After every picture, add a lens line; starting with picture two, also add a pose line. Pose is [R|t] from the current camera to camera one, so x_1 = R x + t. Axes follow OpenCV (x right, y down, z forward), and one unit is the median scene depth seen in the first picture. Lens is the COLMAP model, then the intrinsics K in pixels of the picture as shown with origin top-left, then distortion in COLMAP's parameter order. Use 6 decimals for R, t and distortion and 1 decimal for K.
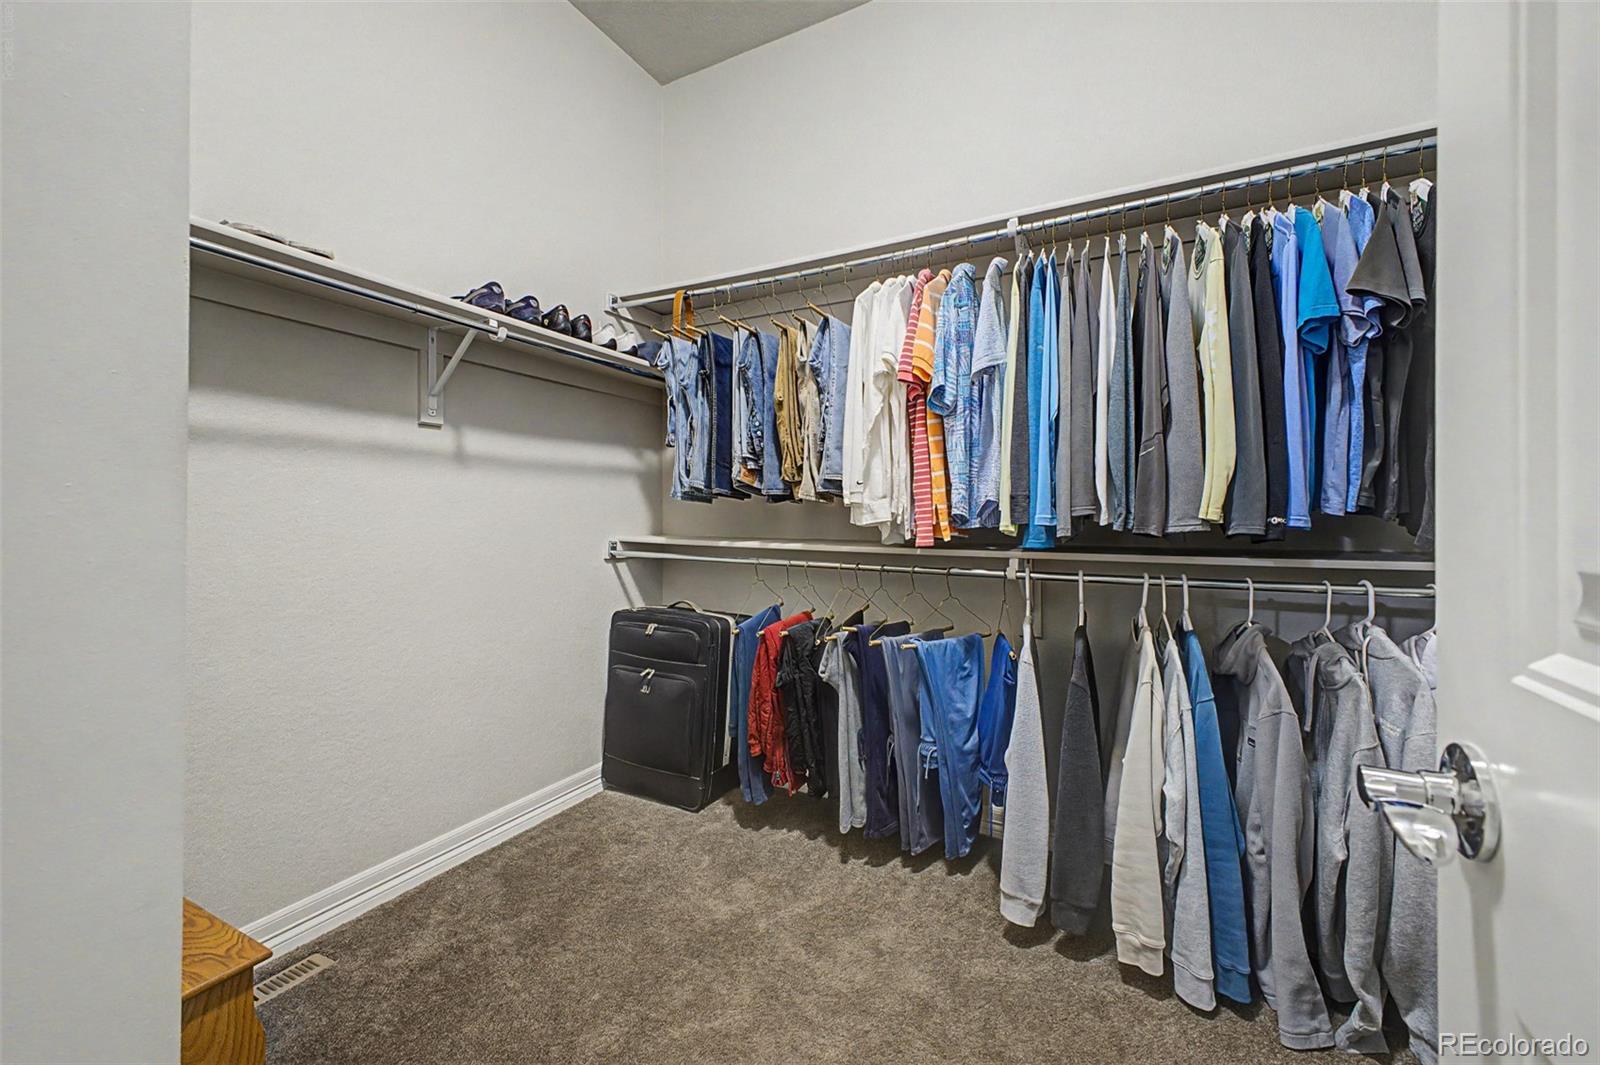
lens RADIAL K [[632.6, 0, 803.5], [0, 632.6, 521.7], [0, 0, 1]] dist [0.013425, -0.002172]
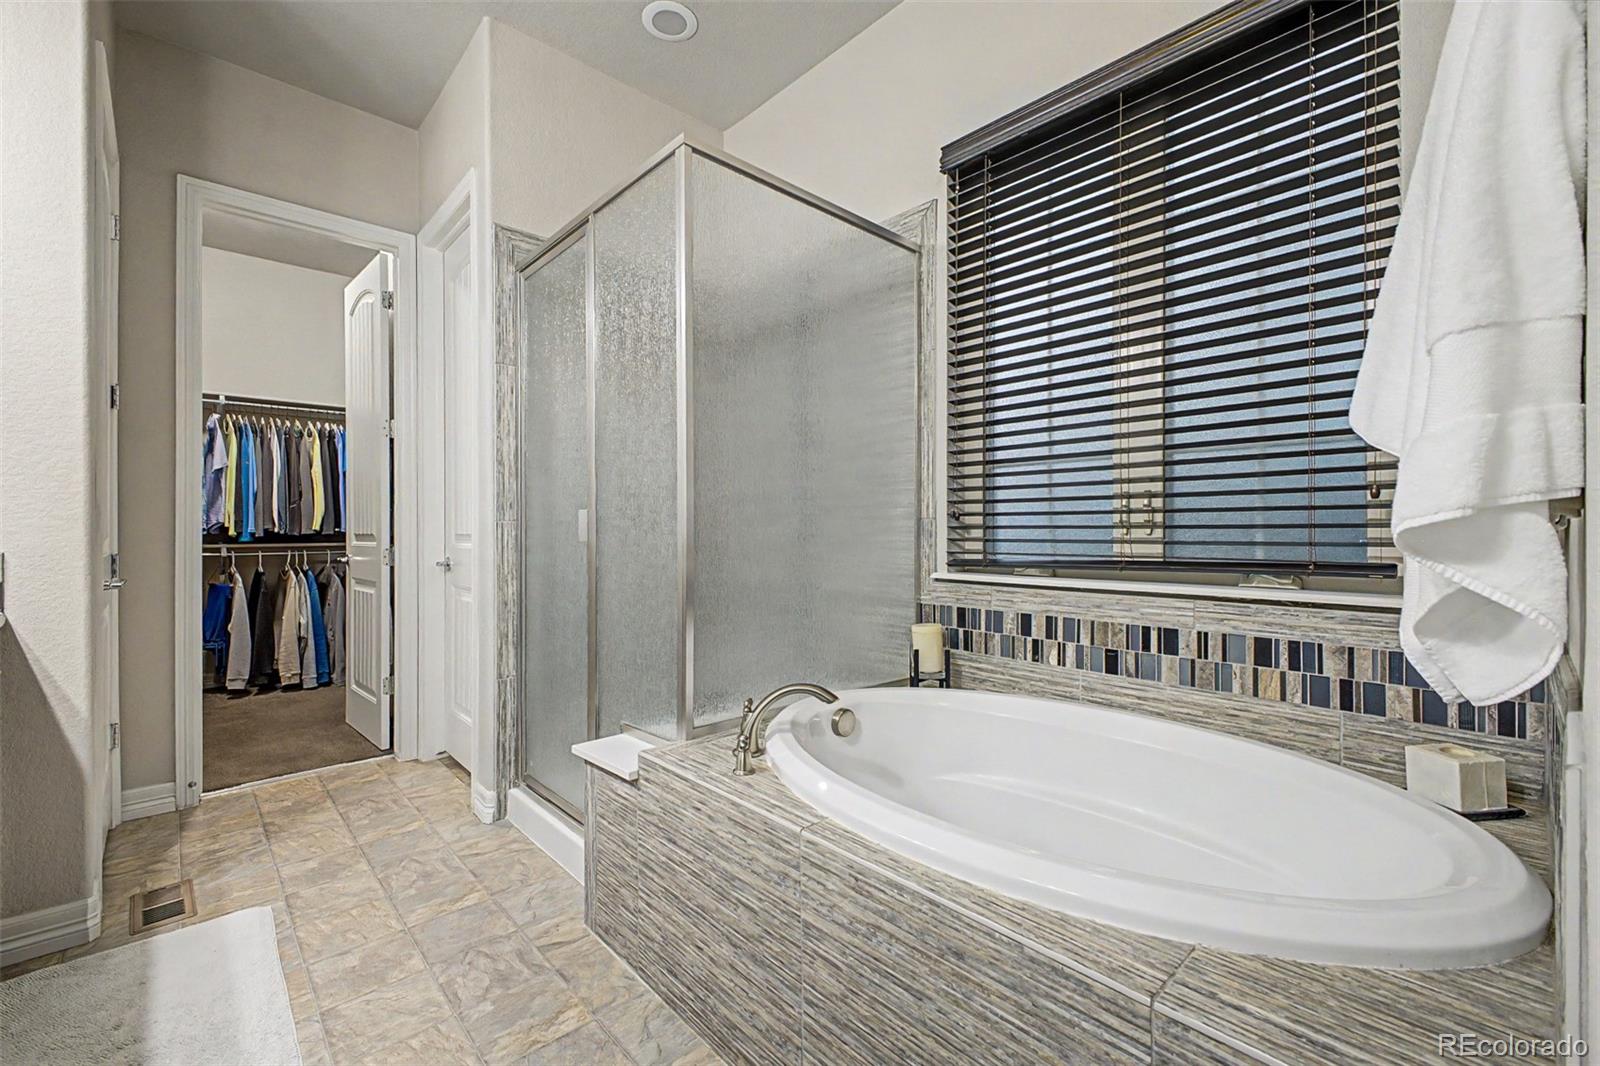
lens RADIAL K [[666.3, 0, 803.9], [0, 666.3, 524.5], [0, 0, 1]] dist [0.001937, 0.000367]
pose [[0.319180, 0.000996, 0.947694, -1.533714], [0.004335, 0.999987, -0.002511, -0.010063], [-0.947684, 0.004909, 0.319171, -2.087311]]
